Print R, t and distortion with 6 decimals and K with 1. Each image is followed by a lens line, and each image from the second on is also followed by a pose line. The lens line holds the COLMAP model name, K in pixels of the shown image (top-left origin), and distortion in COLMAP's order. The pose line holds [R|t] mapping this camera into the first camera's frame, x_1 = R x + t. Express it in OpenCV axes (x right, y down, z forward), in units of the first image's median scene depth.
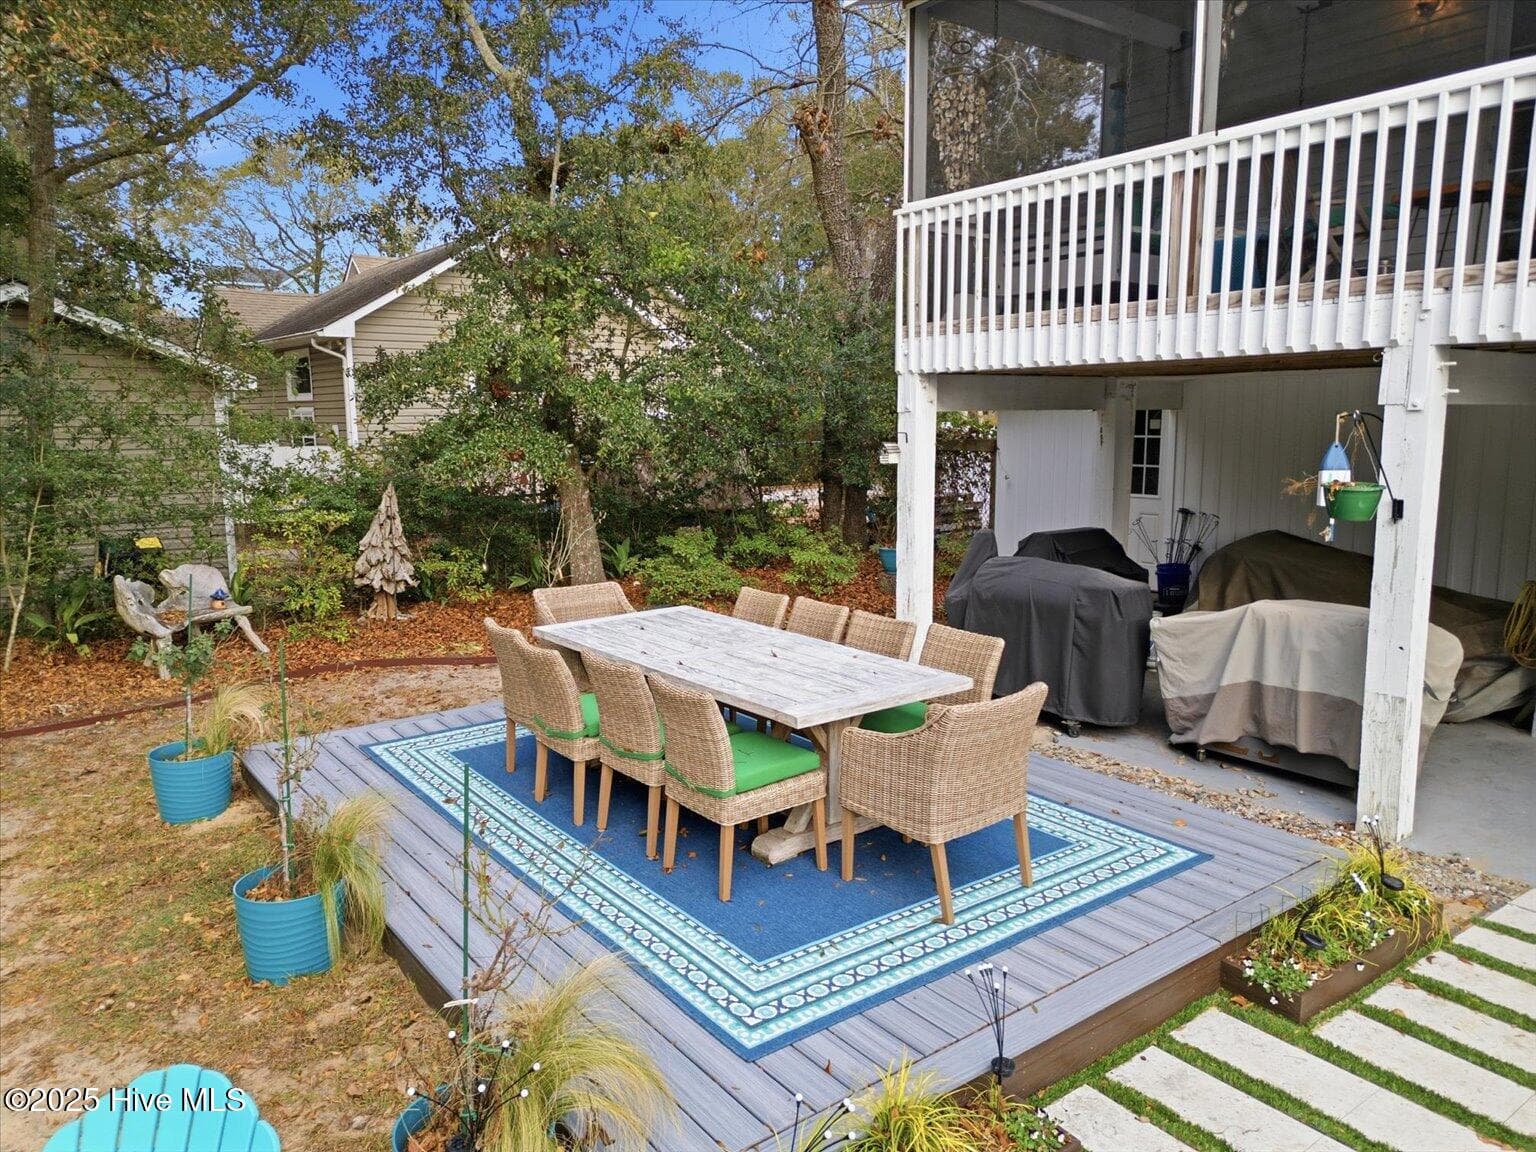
lens RADIAL K [[1072.9, 0, 768.0], [0, 1072.9, 576.0], [0, 0, 1]] dist [0.119674, -0.180819]
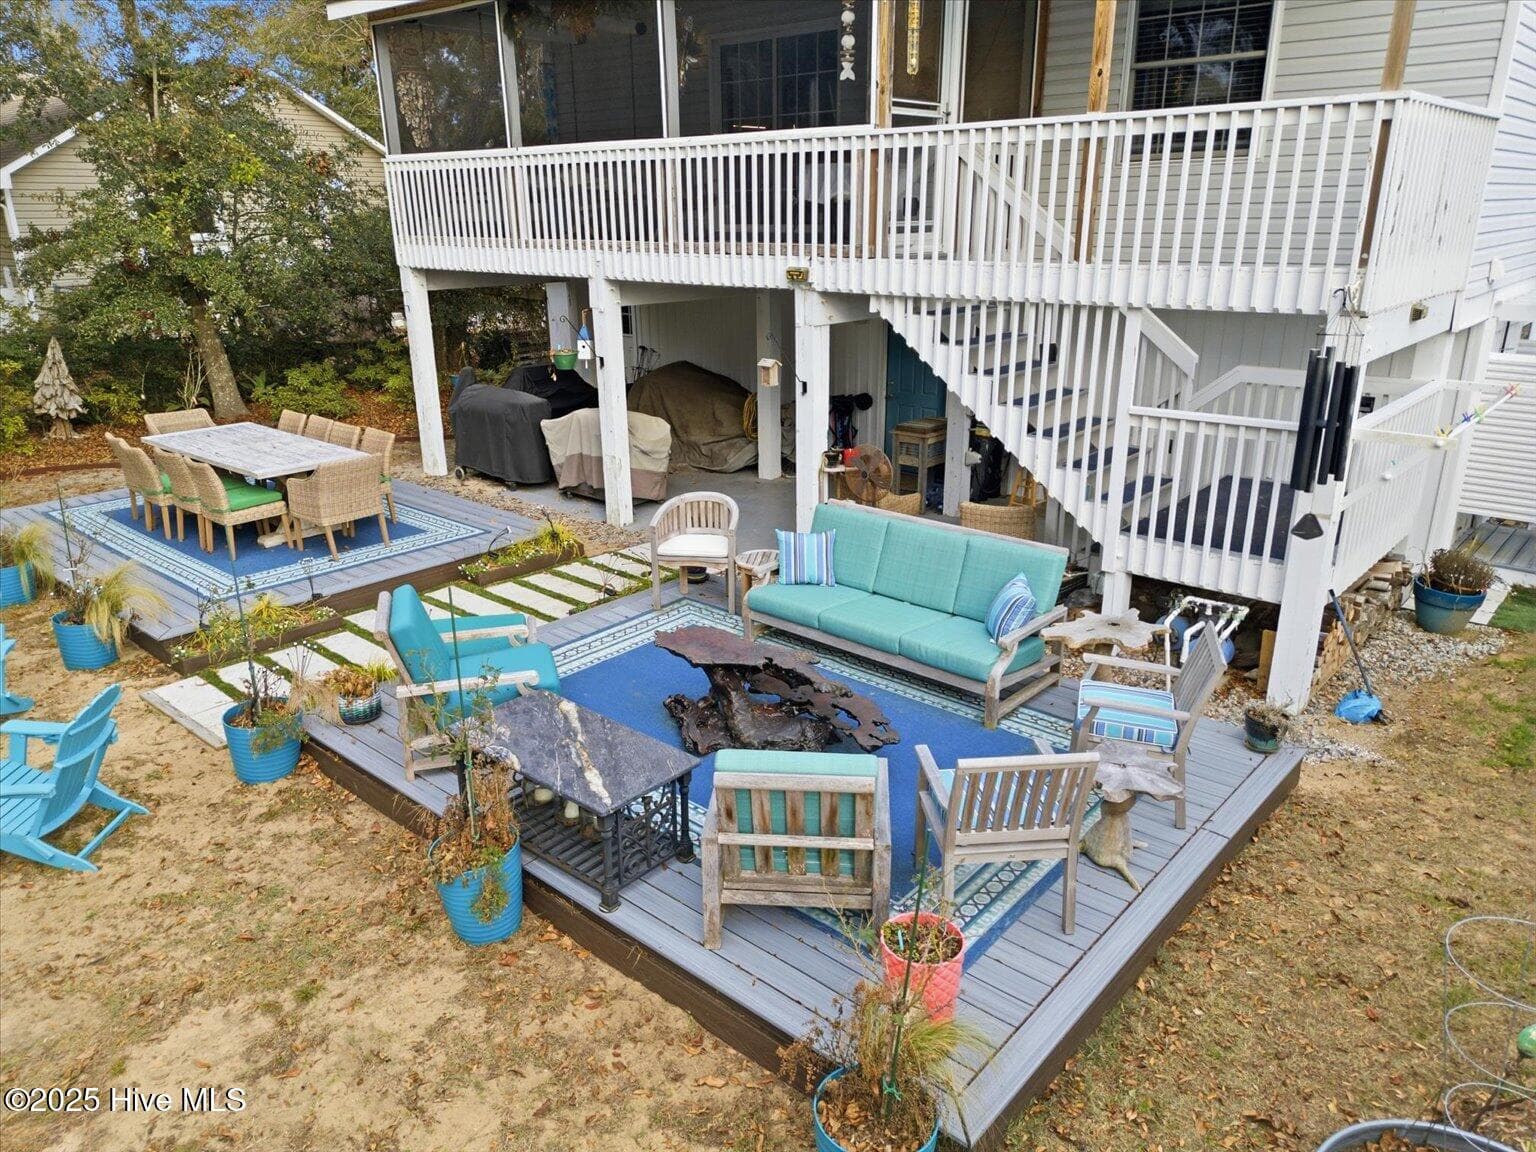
lens RADIAL K [[1056.7, 0, 768.0], [0, 1056.7, 576.0], [0, 0, 1]] dist [0.083522, -0.073703]
pose [[0.978779, -0.066939, 0.193677, 0.317032], [0.031120, 0.982735, 0.182384, -0.013751], [-0.202542, -0.172487, 0.963963, -0.688272]]
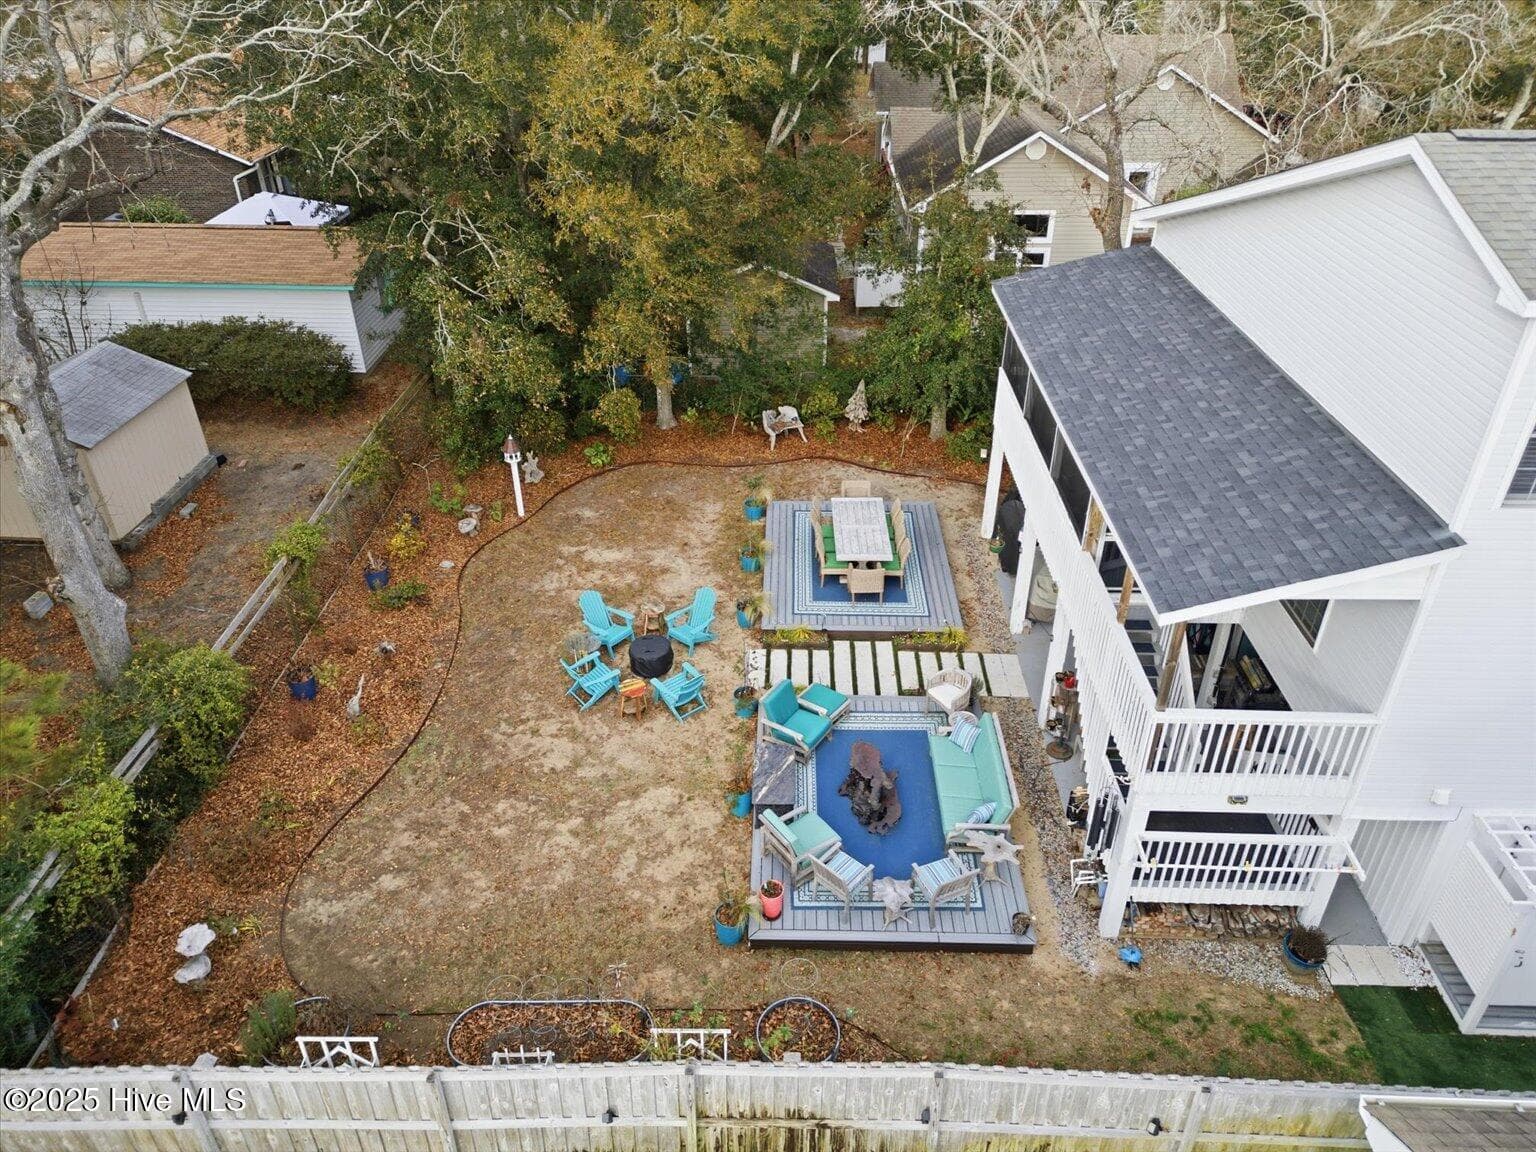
lens RADIAL K [[1072.9, 0, 768.0], [0, 1072.9, 576.0], [0, 0, 1]] dist [0.119674, -0.180819]
pose [[0.784501, 0.334291, -0.522310, 1.183498], [-0.096606, 0.897860, 0.429552, -0.930269], [0.612556, -0.286526, 0.736667, -1.377887]]
